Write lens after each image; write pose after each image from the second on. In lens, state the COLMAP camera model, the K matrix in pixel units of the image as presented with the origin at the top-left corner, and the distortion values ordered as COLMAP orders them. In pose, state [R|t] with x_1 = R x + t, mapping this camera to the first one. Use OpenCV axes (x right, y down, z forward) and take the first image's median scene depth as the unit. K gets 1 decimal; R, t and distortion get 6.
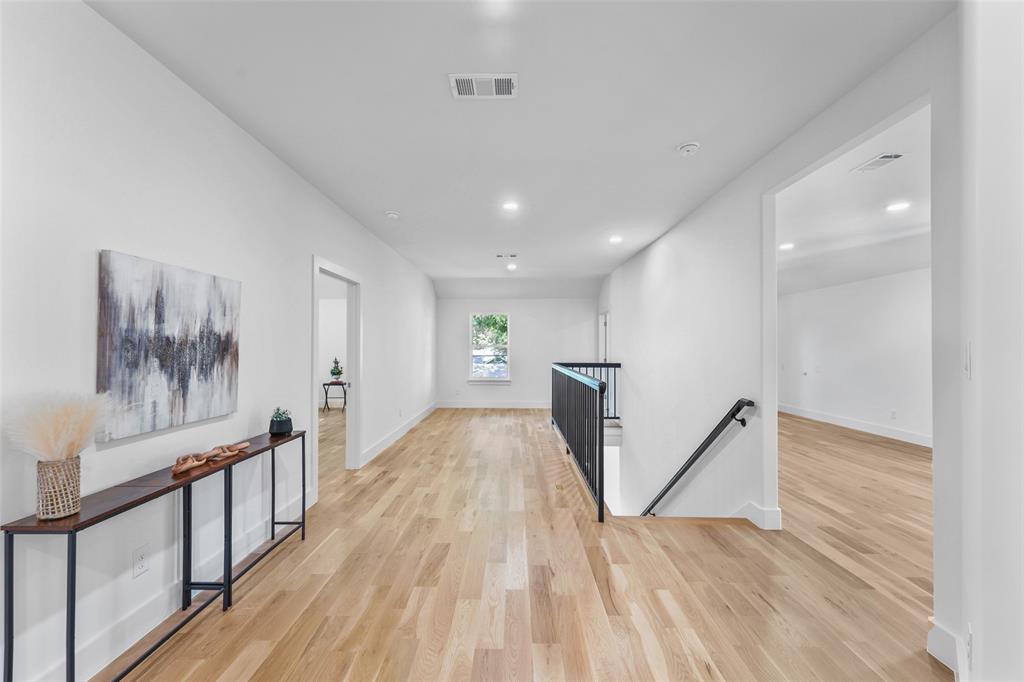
lens RADIAL K [[405.0, 0, 515.1], [0, 405.0, 339.0], [0, 0, 1]] dist [0.011605, -0.001641]
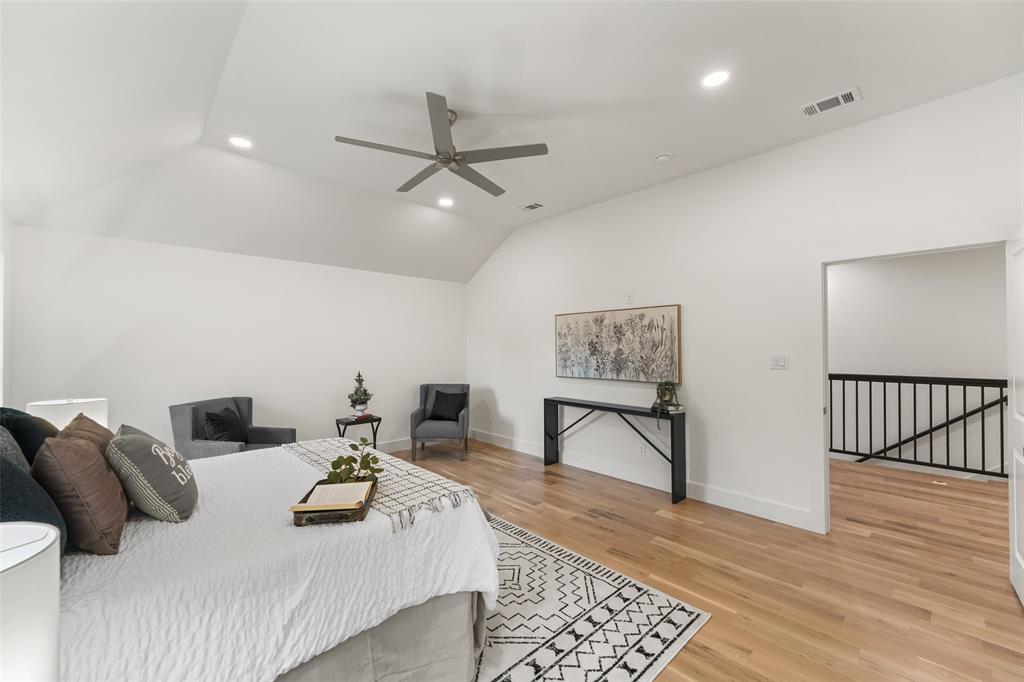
lens RADIAL K [[405.0, 0, 511.9], [0, 405.0, 348.1], [0, 0, 1]] dist [0.011605, -0.001641]
pose [[0.738351, -0.013484, 0.674282, -0.654168], [0.008530, 0.999907, 0.010656, 0.011053], [-0.674363, -0.002116, 0.738397, 0.468535]]
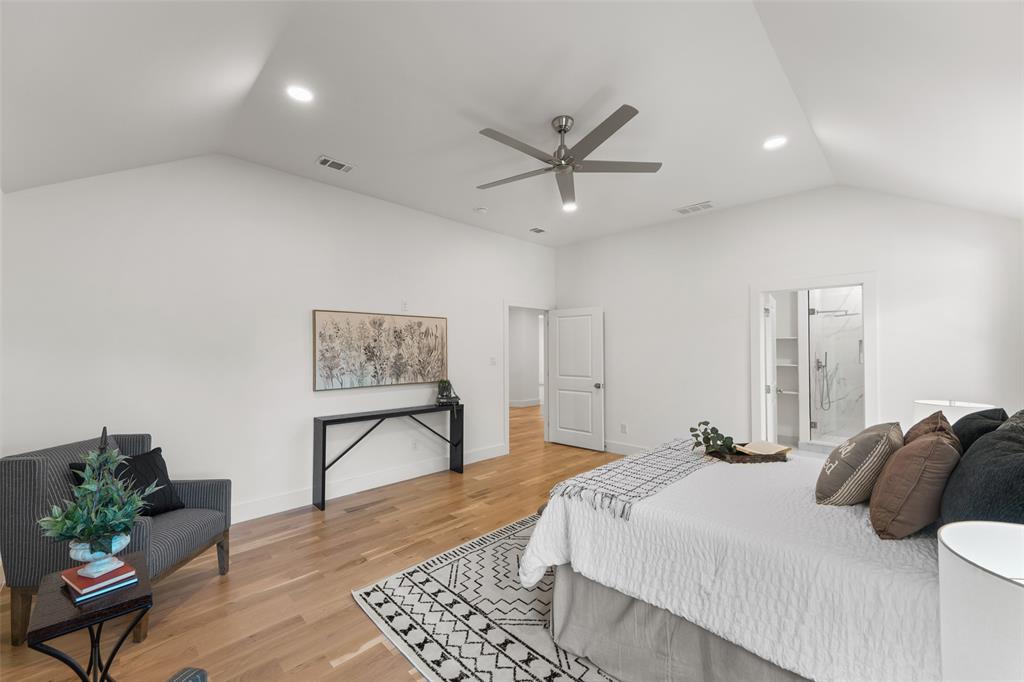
lens RADIAL K [[405.0, 0, 516.9], [0, 405.0, 338.3], [0, 0, 1]] dist [0.011605, -0.001641]
pose [[-0.705538, 0.007706, 0.708630, -0.684668], [-0.010250, 0.999725, -0.021077, 0.008502], [-0.708598, -0.022134, -0.705265, 1.002043]]
